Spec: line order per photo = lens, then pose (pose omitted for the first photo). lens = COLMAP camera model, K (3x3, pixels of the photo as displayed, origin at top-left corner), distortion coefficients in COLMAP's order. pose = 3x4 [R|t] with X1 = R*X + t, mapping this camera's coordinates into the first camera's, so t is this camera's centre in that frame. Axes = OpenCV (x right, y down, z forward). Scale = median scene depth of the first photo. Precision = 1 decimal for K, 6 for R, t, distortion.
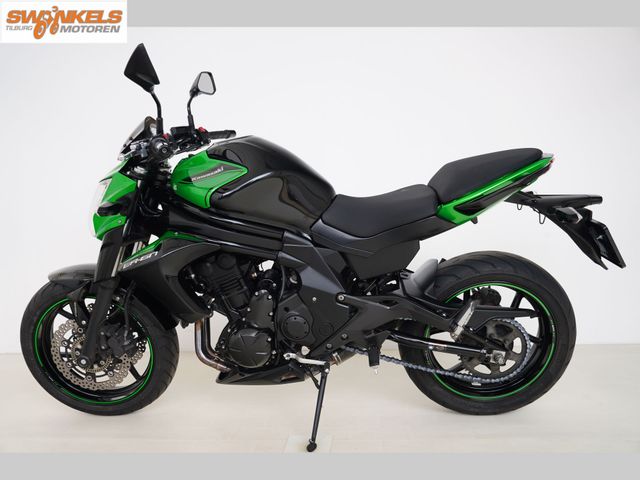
lens RADIAL K [[491.1, 0, 319.3], [0, 491.1, 243.3], [0, 0, 1]] dist [-0.021825, -0.004143]
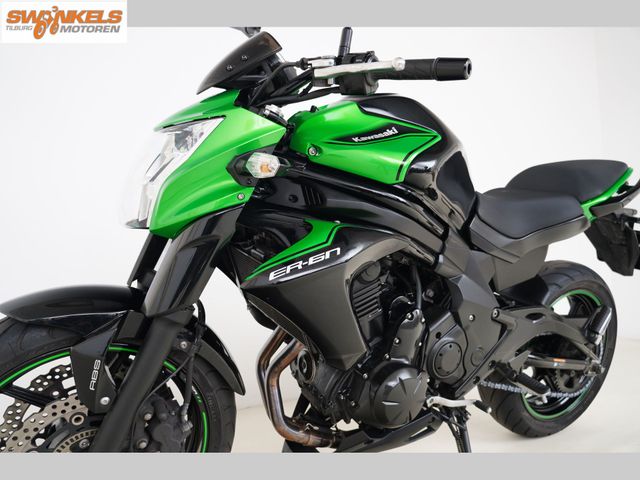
lens RADIAL K [[491.1, 0, 320.5], [0, 491.1, 243.3], [0, 0, 1]] dist [-0.021825, -0.004143]
pose [[0.831591, 0.026095, 0.554775, -0.626323], [0.026534, 0.995888, -0.086616, 0.057113], [-0.554754, 0.086749, 0.827480, 0.485399]]
